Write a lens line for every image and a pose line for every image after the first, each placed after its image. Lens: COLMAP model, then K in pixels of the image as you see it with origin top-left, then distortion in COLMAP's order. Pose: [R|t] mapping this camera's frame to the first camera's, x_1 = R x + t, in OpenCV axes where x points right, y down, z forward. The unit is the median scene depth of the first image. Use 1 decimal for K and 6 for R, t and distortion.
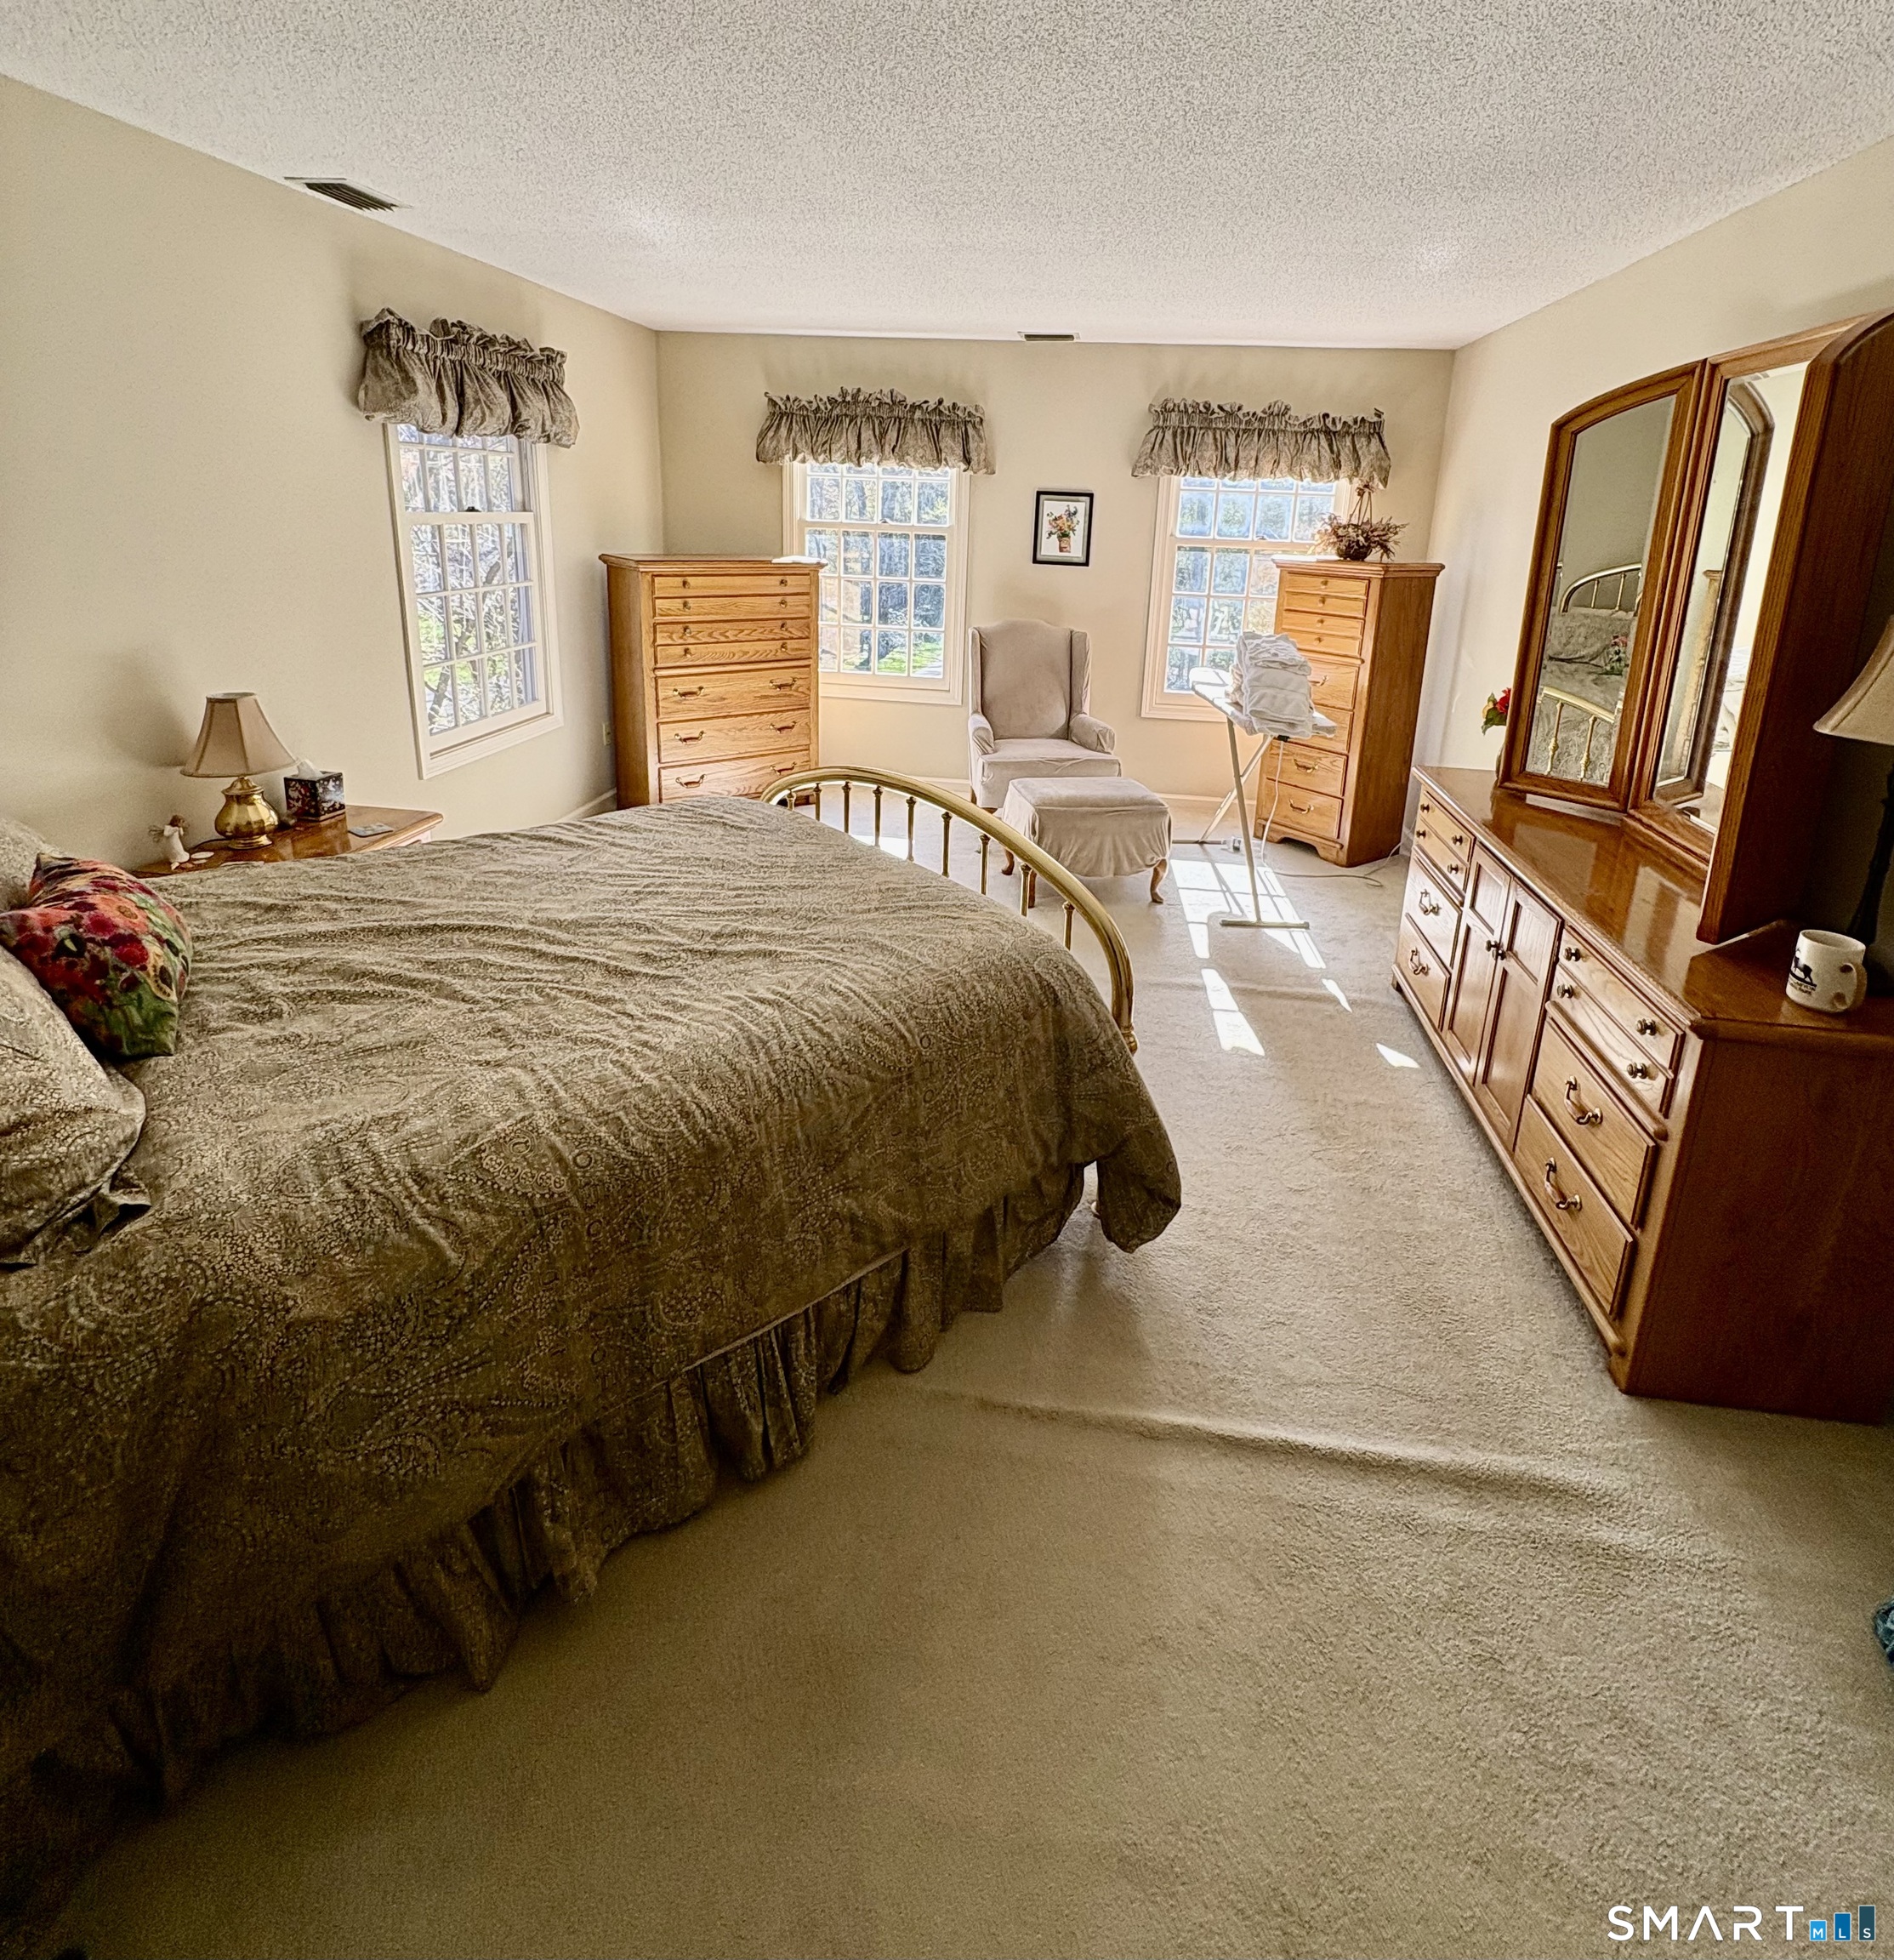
lens RADIAL K [[1158.4, 0, 953.3], [0, 1158.4, 846.7], [0, 0, 1]] dist [-0.000727, 0.001107]
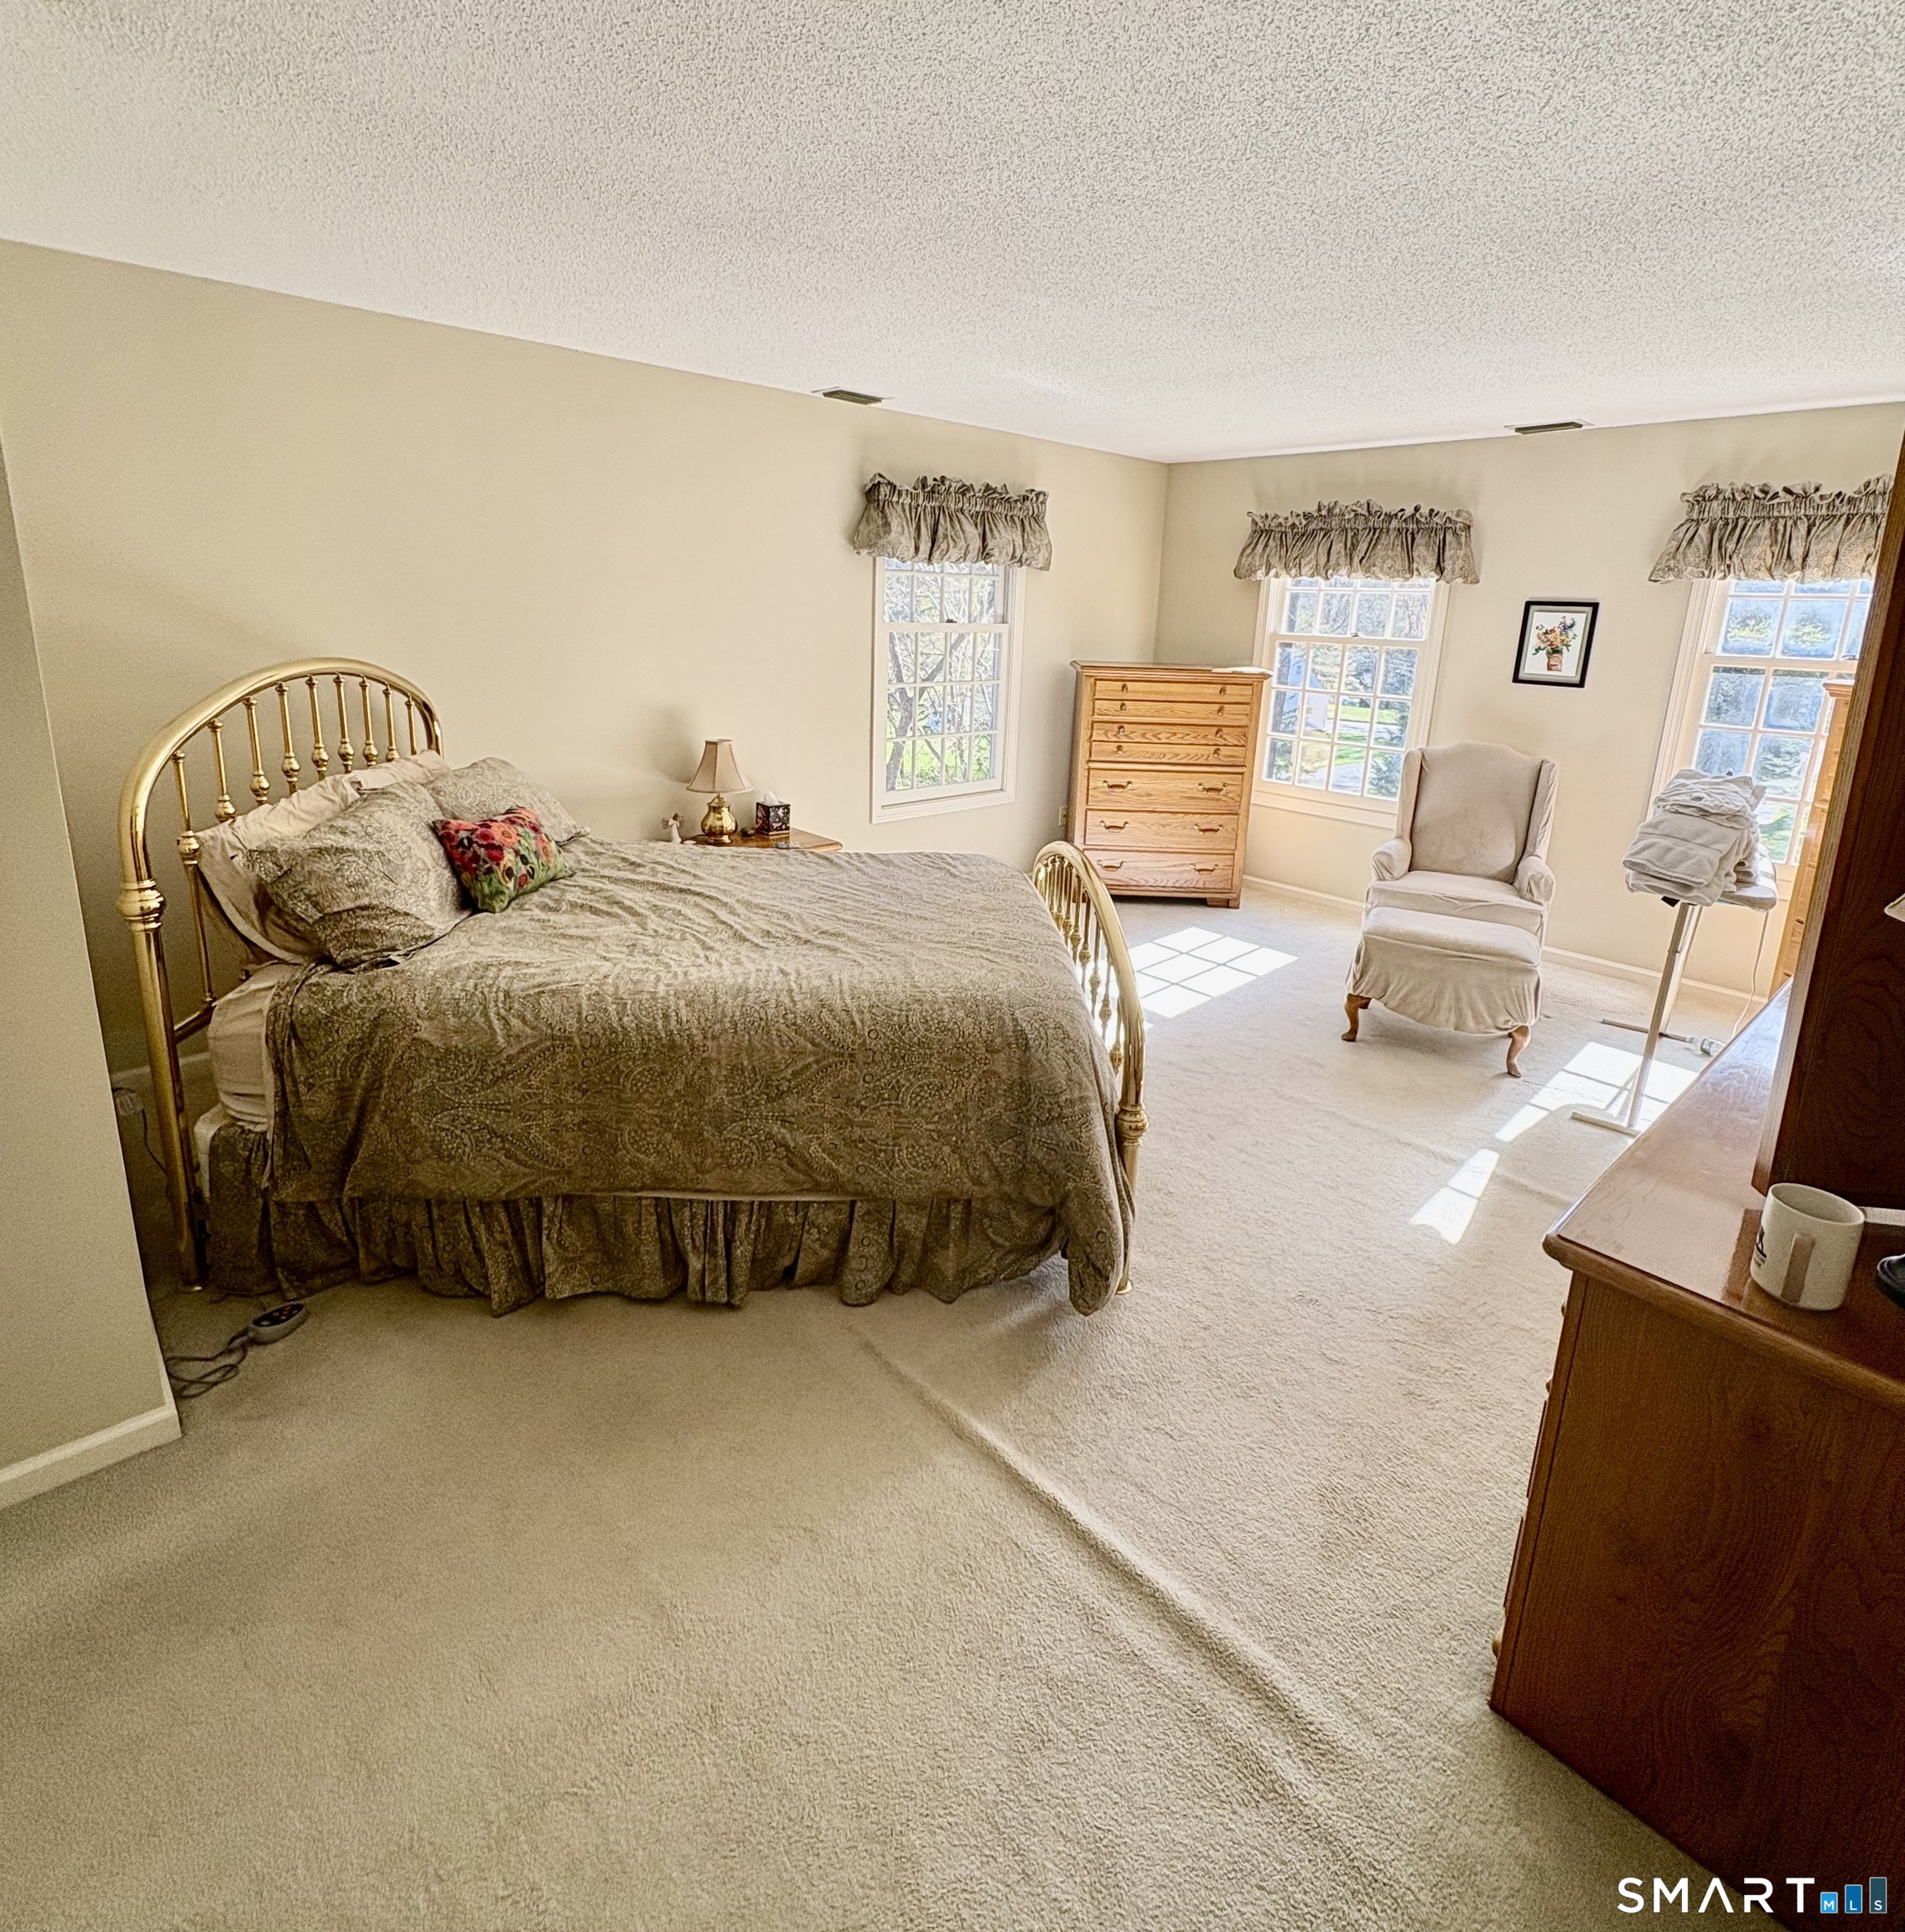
lens RADIAL K [[1222.0, 0, 952.5], [0, 1222.0, 966.0], [0, 0, 1]] dist [-0.002698, 0.001521]
pose [[0.699798, 0.186525, -0.689559, 0.586376], [-0.205249, 0.977106, 0.056009, 0.004294], [0.684219, 0.102336, 0.722061, 0.068651]]
